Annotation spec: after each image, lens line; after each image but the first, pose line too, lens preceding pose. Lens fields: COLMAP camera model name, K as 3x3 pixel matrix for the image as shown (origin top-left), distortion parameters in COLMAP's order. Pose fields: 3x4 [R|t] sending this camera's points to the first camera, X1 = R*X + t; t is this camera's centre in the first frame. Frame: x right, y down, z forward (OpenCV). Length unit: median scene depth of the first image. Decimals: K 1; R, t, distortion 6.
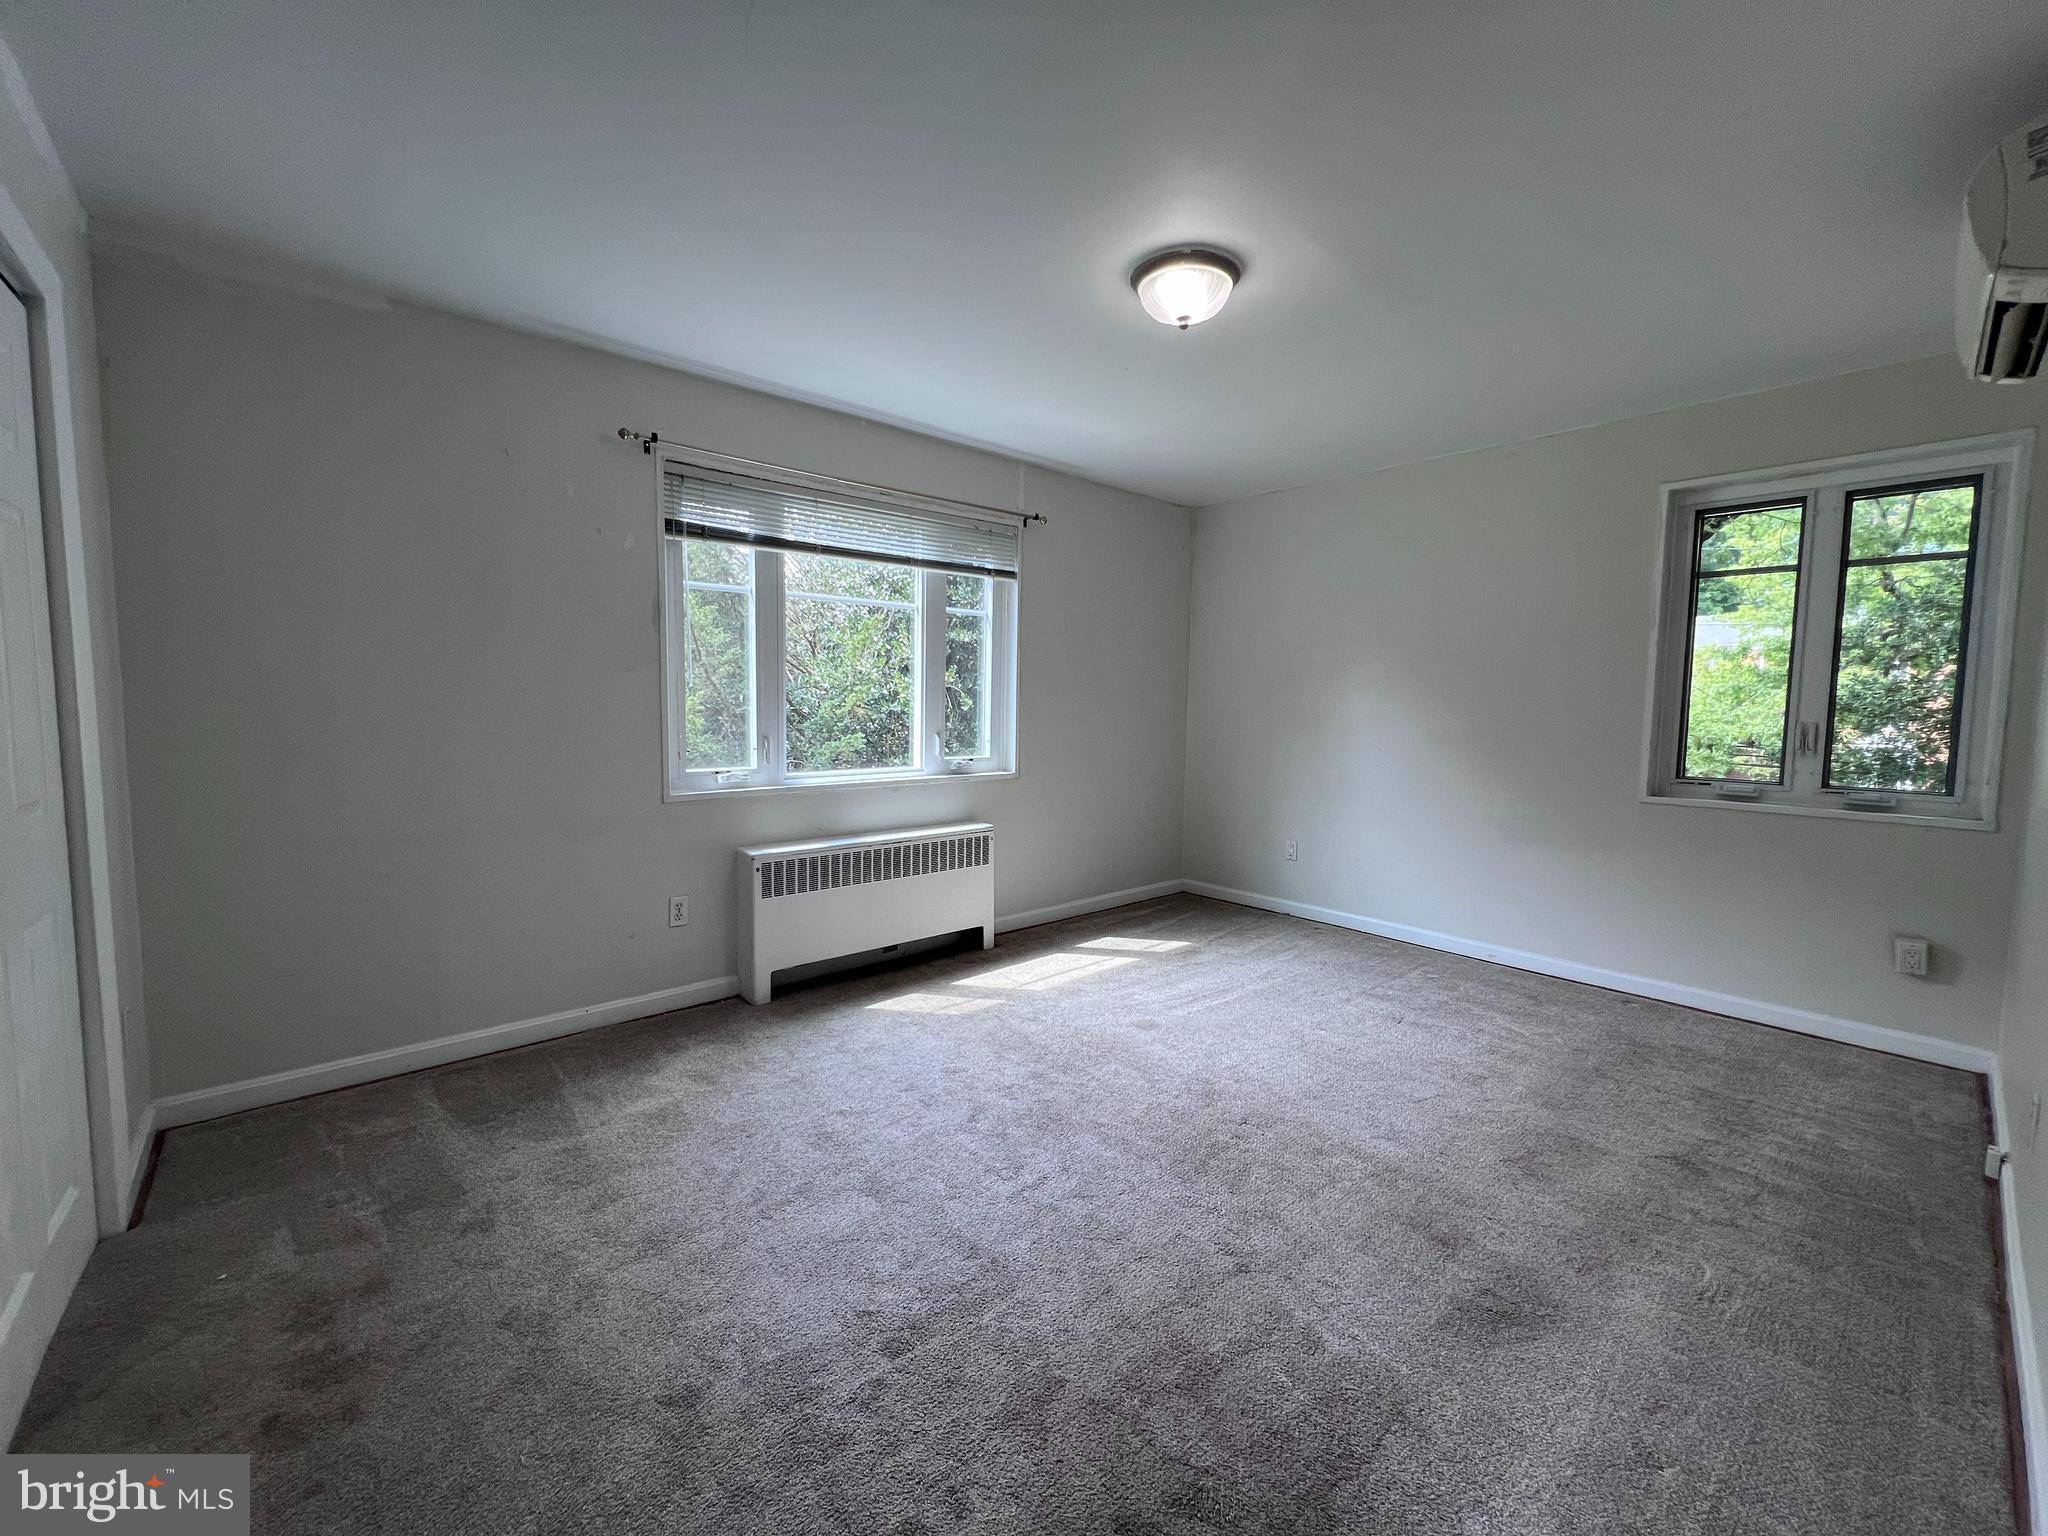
lens RADIAL K [[816.8, 0, 1016.5], [0, 816.8, 786.3], [0, 0, 1]] dist [-0.000005, -0.000305]
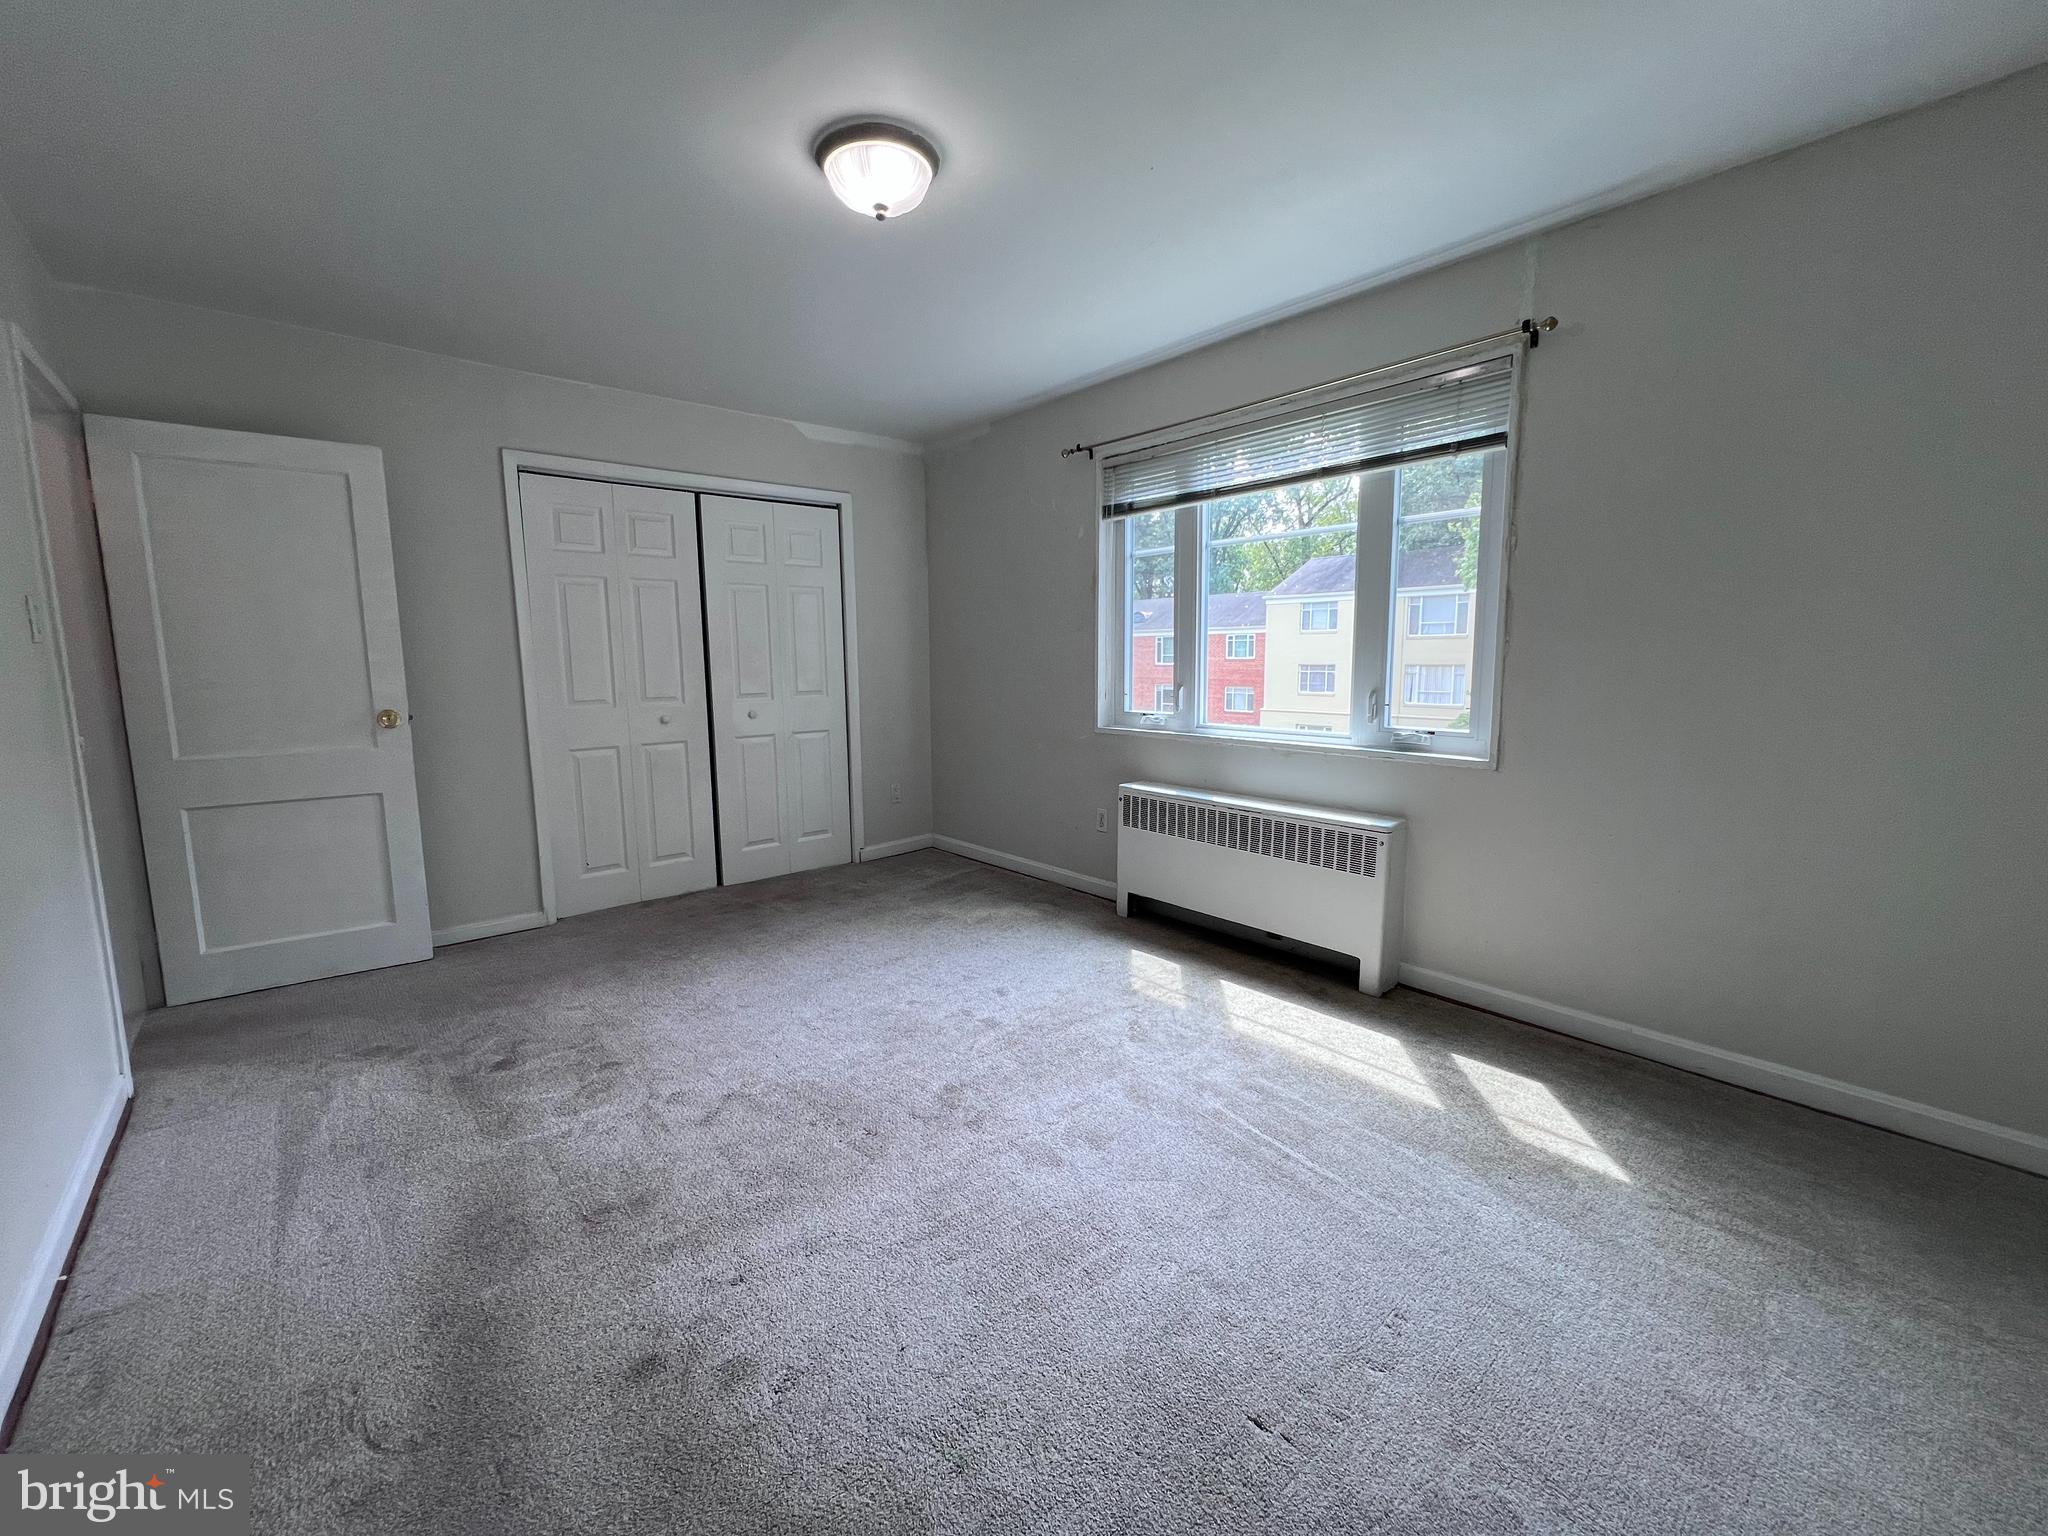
lens RADIAL K [[816.8, 0, 1024.4], [0, 816.8, 786.7], [0, 0, 1]] dist [-0.000005, -0.000305]
pose [[0.005477, 0.139763, -0.990170, 0.773809], [-0.111428, 0.984103, 0.138290, -0.055167], [0.993757, 0.109575, 0.020964, 0.795819]]
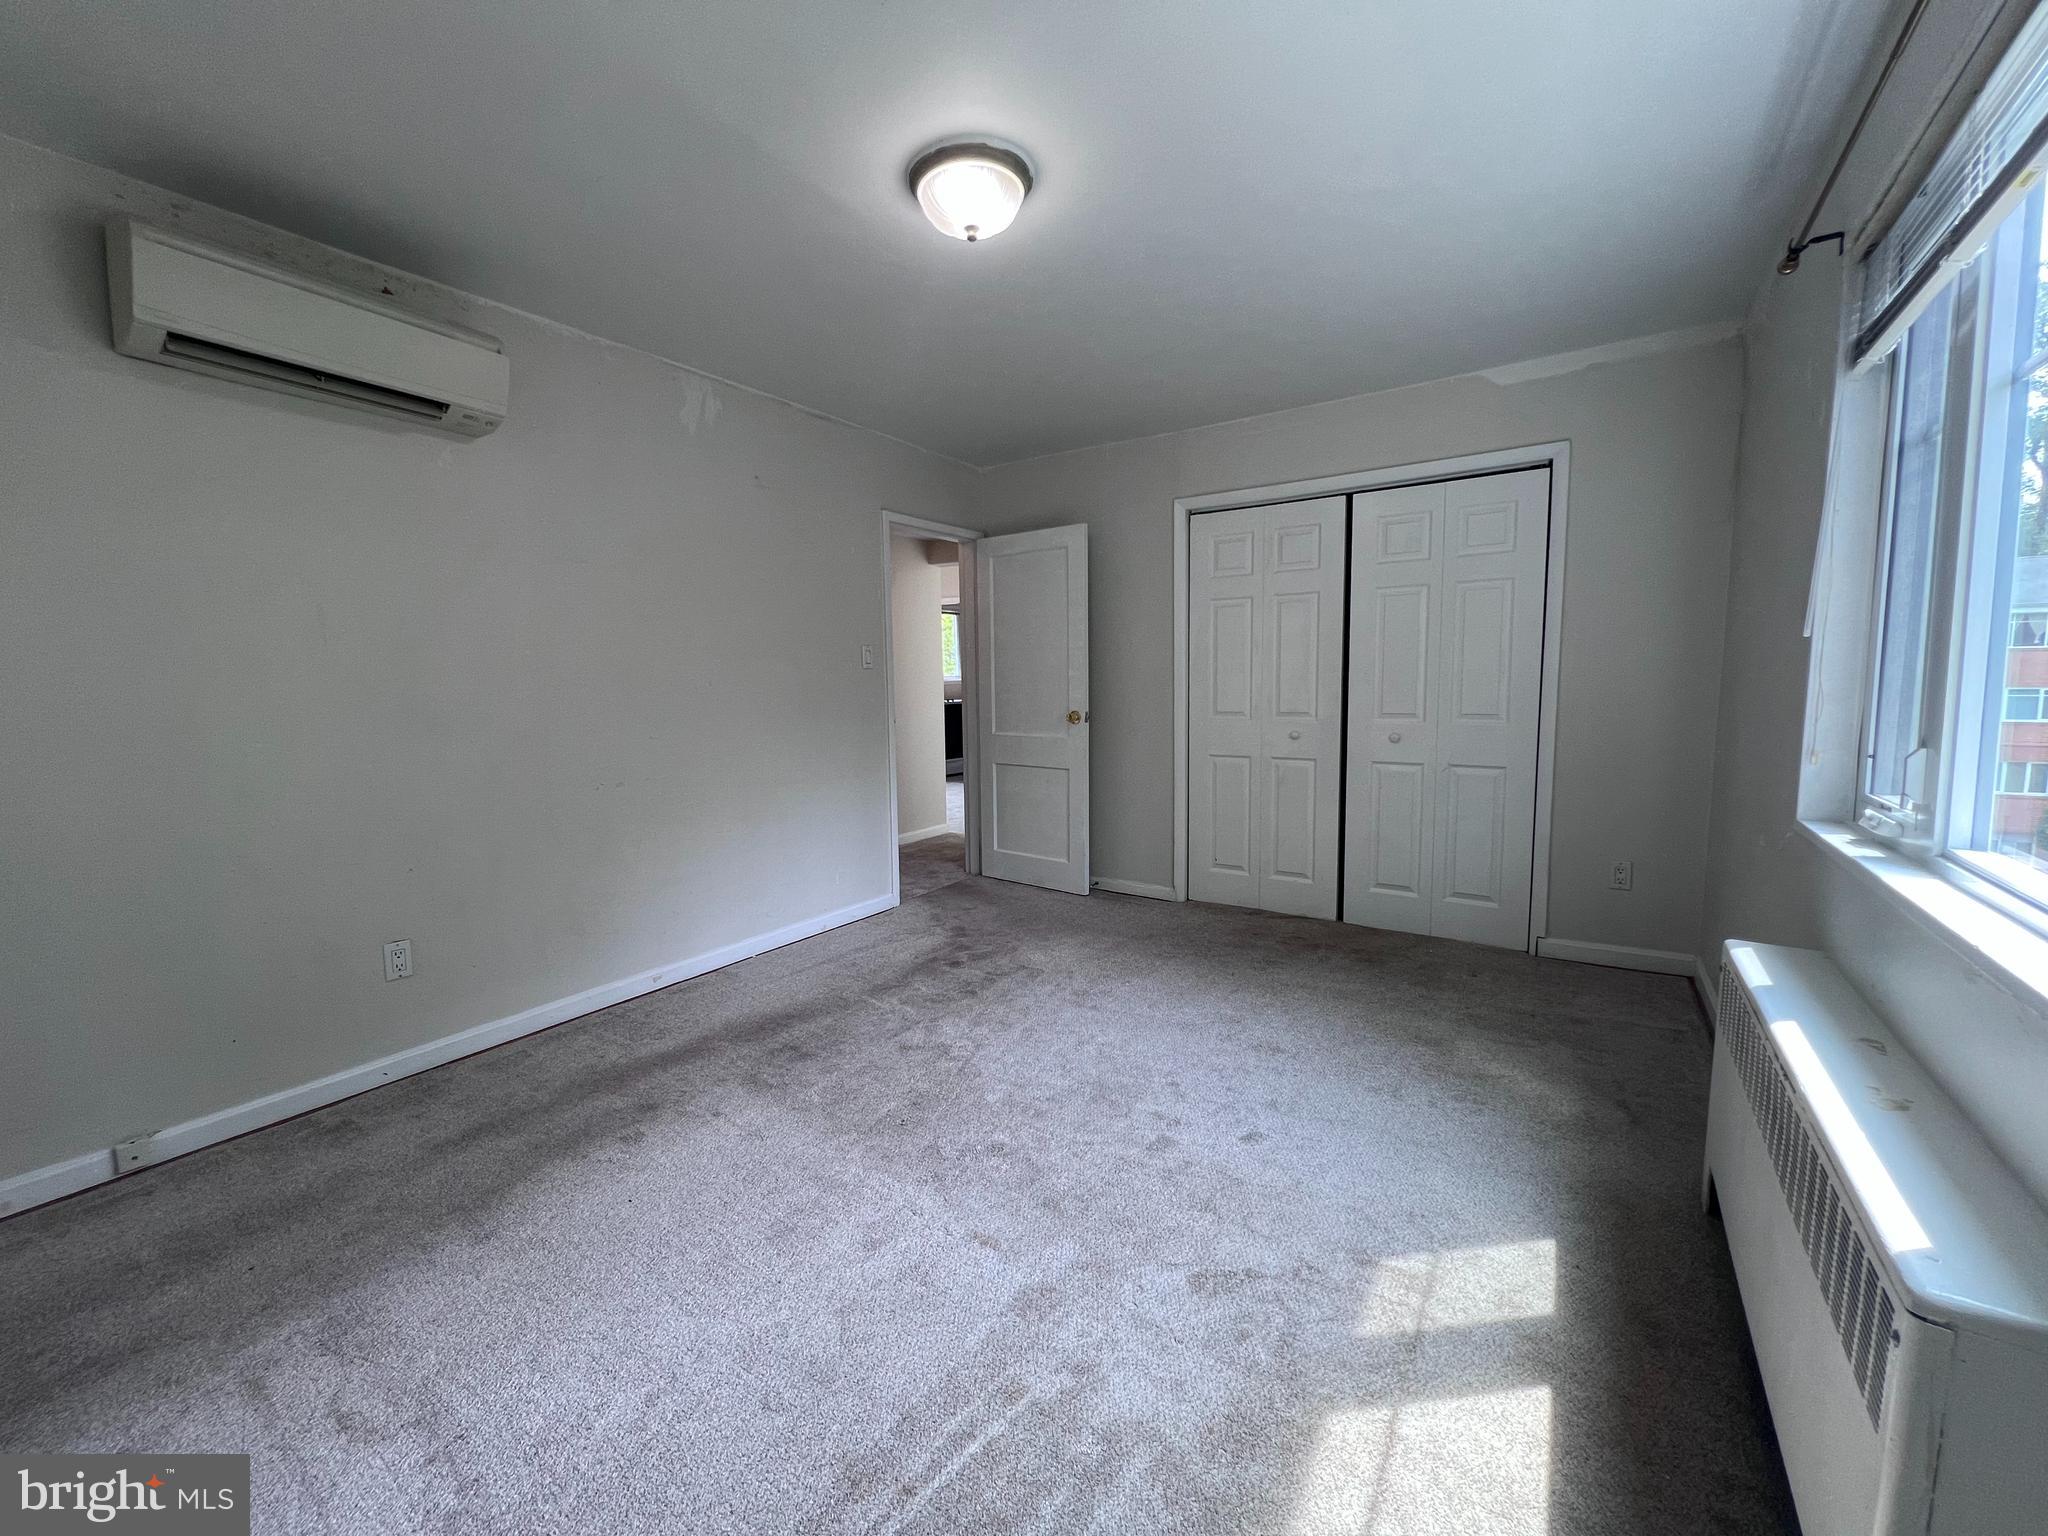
lens RADIAL K [[816.8, 0, 1005.1], [0, 816.8, 779.1], [0, 0, 1]] dist [-0.000005, -0.000305]
pose [[-0.970228, 0.023214, -0.241078, 0.270108], [-0.035144, 0.971366, 0.234973, -0.126449], [0.239630, 0.236450, -0.941631, 1.299200]]
